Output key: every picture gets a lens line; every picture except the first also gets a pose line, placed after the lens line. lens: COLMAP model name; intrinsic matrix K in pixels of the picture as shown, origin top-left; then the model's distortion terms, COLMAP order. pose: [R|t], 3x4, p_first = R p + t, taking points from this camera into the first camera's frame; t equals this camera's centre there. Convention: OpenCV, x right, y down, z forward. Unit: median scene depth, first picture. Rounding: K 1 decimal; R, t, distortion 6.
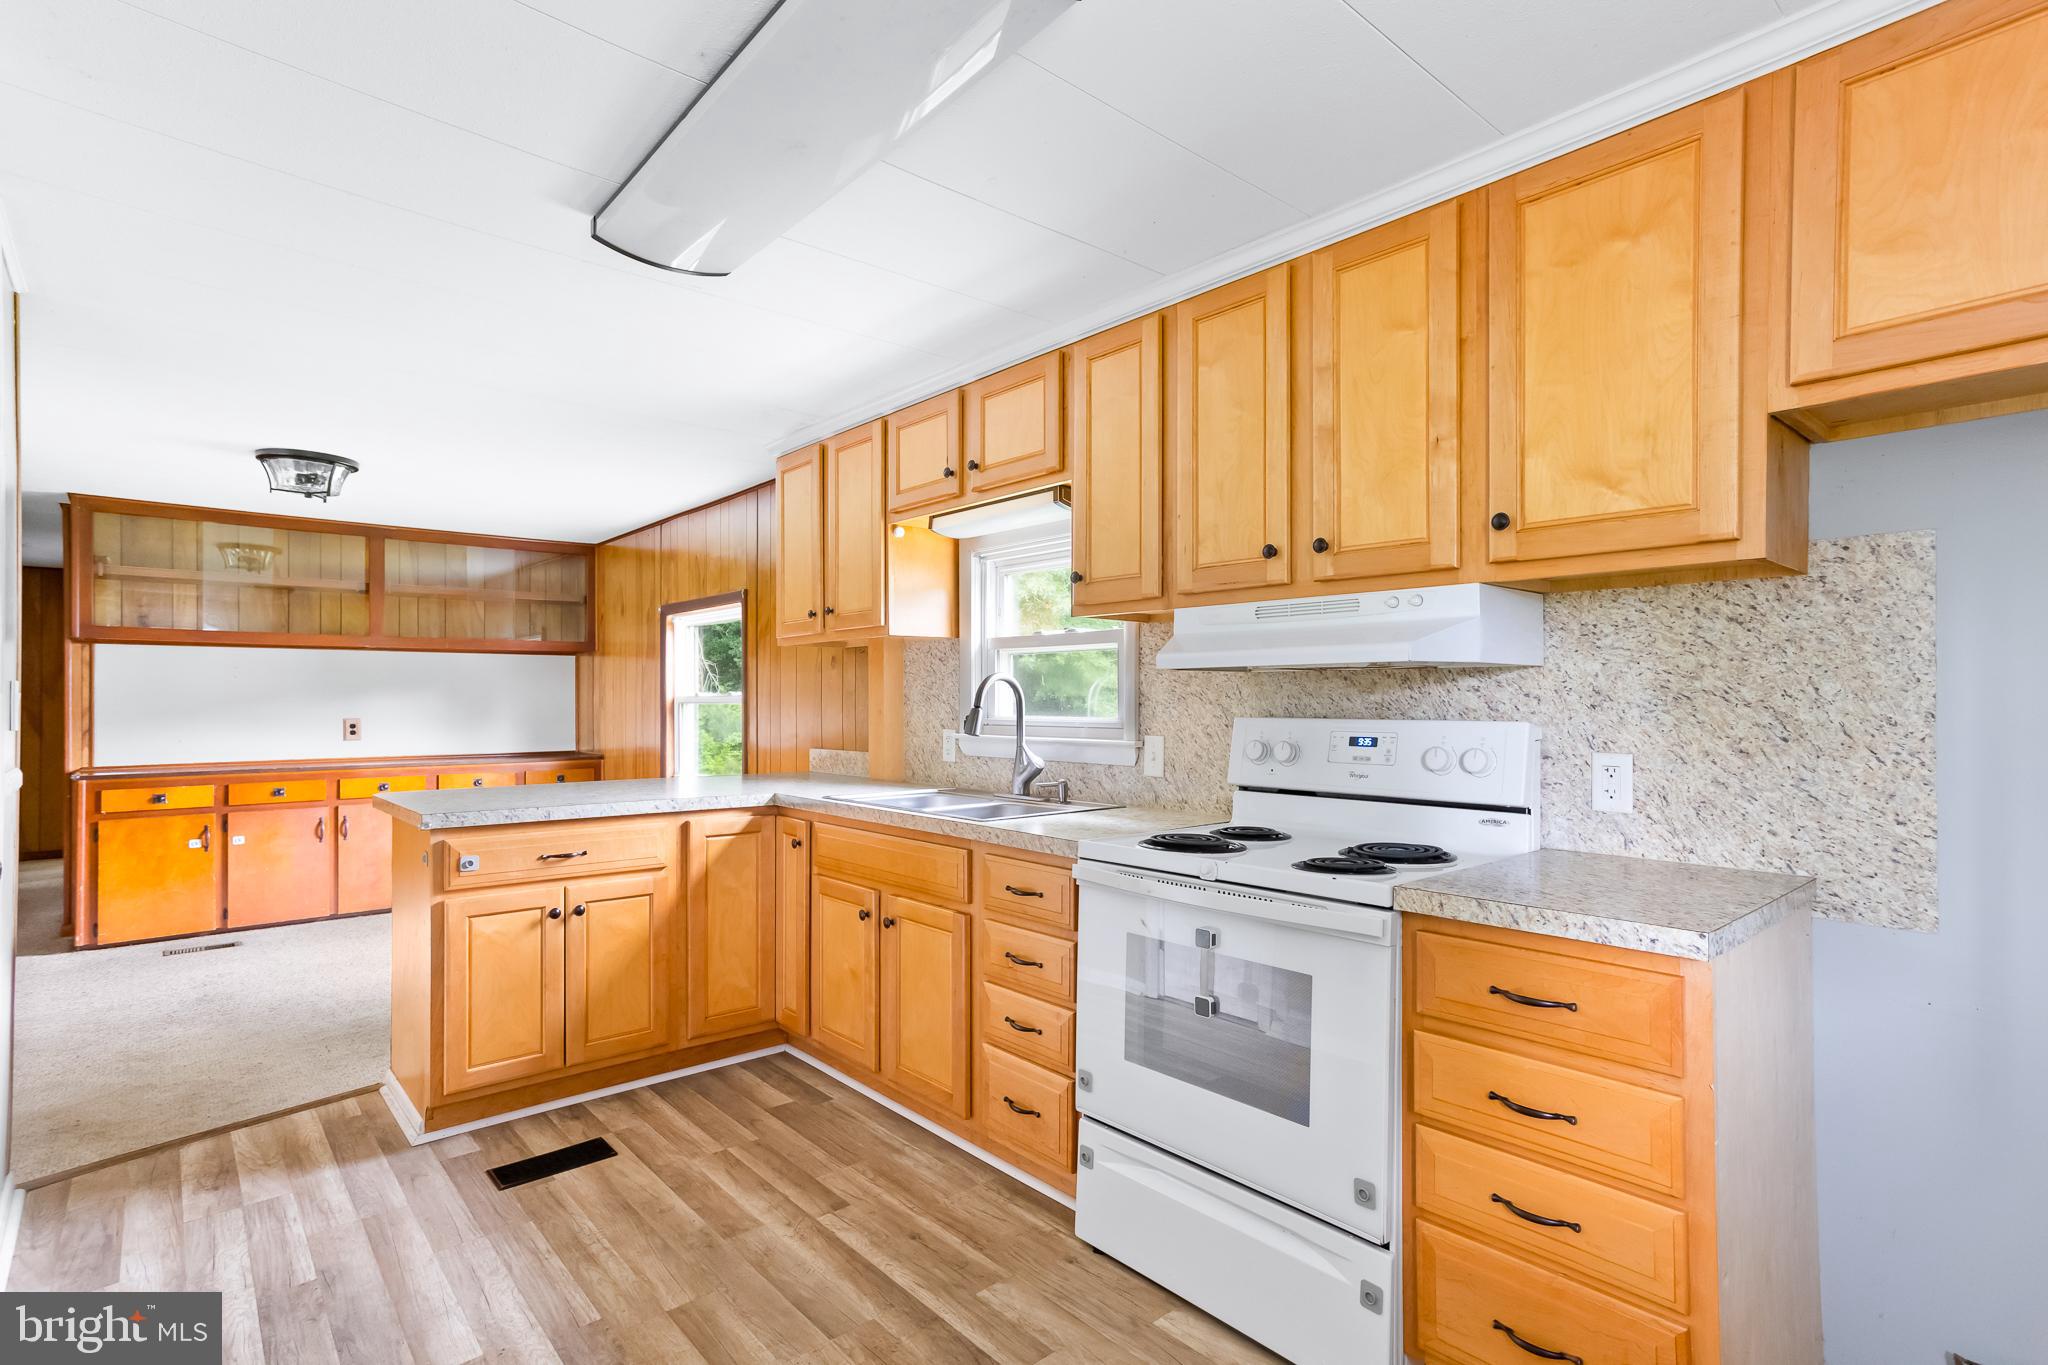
lens RADIAL K [[991.0, 0, 1033.2], [0, 991.0, 695.3], [0, 0, 1]] dist [-0.033783, 0.036274]
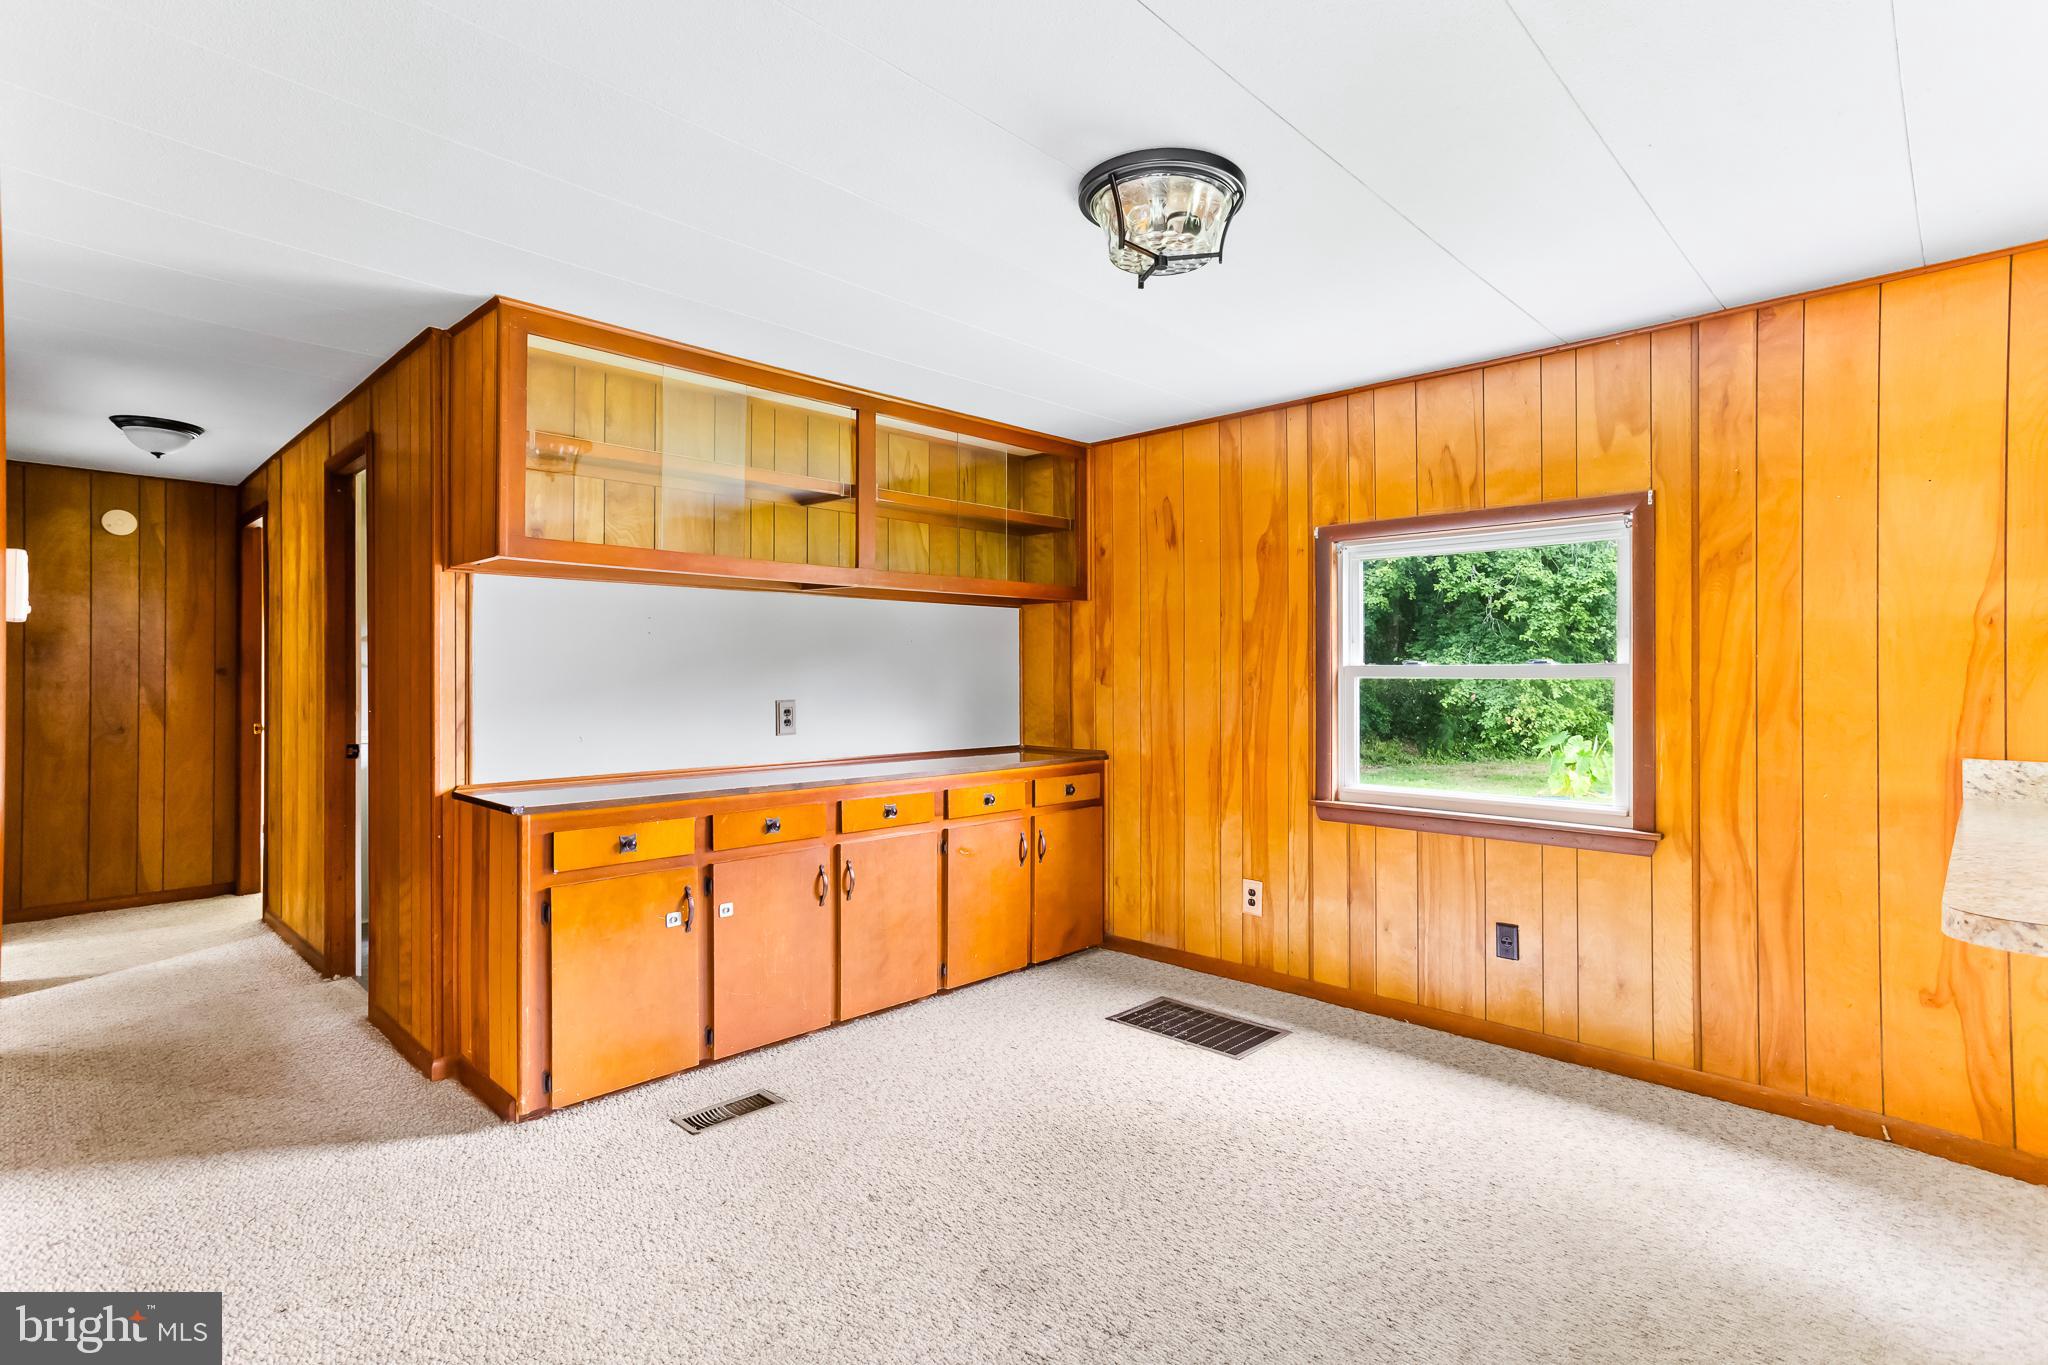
lens RADIAL K [[1025.3, 0, 1024.4], [0, 1025.3, 665.8], [0, 0, 1]] dist [0.000396, 0.000527]
pose [[0.996851, 0.004213, 0.079192, -1.293083], [-0.004219, 0.999991, -0.000090, 0.003074], [-0.079191, -0.000245, 0.996859, 0.722478]]
